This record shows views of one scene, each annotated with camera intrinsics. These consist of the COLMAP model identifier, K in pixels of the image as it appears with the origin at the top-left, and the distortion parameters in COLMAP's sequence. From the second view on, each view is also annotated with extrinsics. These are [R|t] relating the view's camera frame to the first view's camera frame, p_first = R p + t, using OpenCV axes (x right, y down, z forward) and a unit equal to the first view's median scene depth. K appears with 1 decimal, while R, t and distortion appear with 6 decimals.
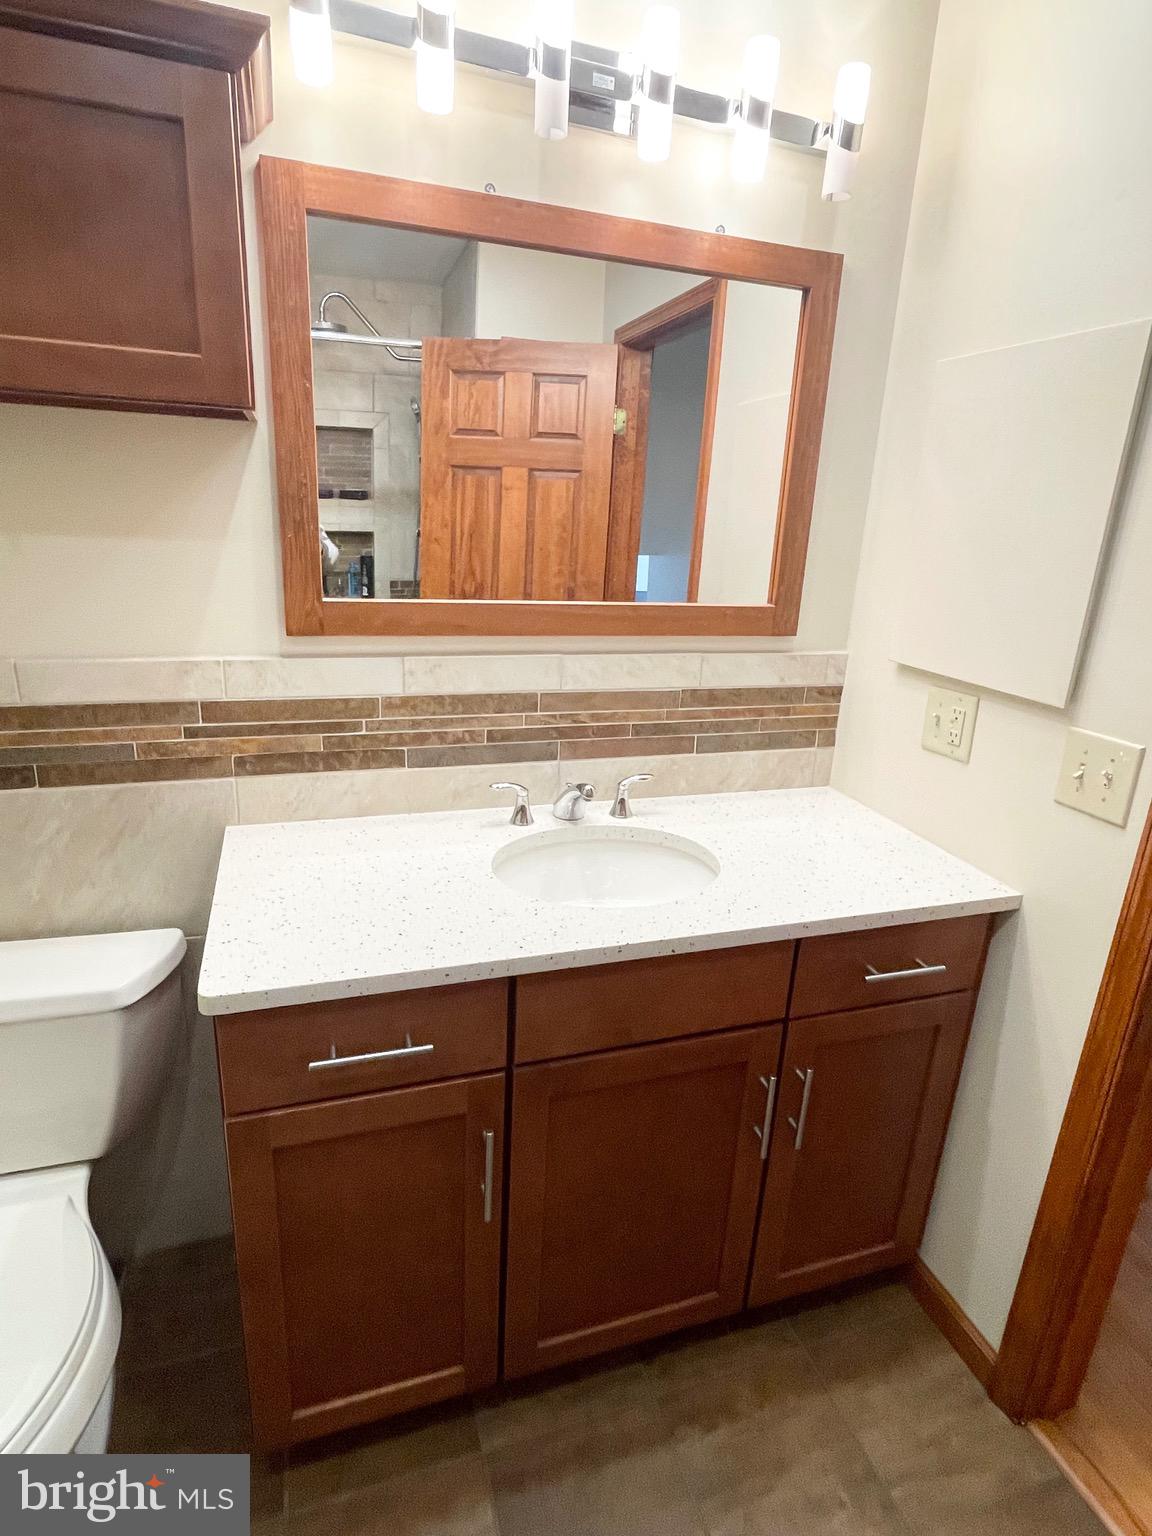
lens RADIAL K [[801.9, 0, 569.6], [0, 801.9, 764.6], [0, 0, 1]] dist [-0.002415, -0.000687]
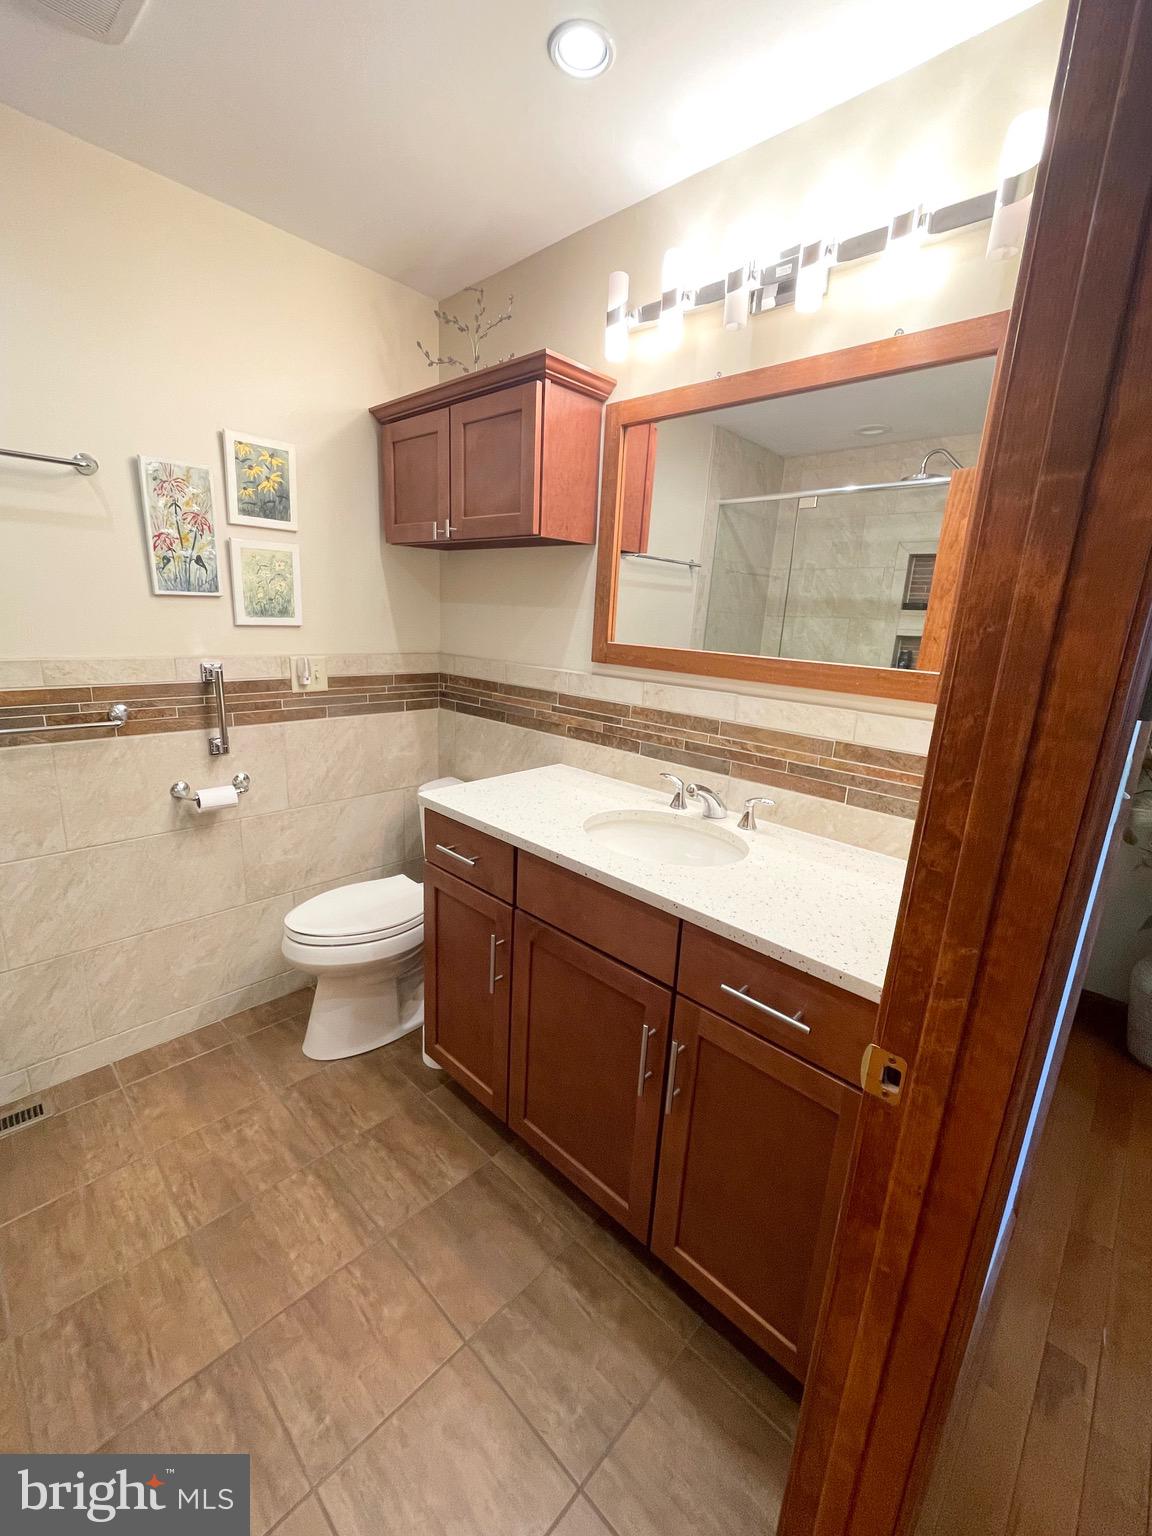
lens RADIAL K [[624.3, 0, 572.6], [0, 624.3, 767.5], [0, 0, 1]] dist [0.001710, 0.000391]
pose [[0.480675, 0.193643, -0.855251, 0.784130], [-0.288956, 0.955817, 0.054012, 0.000248], [0.827923, 0.221168, 0.515392, 0.285008]]
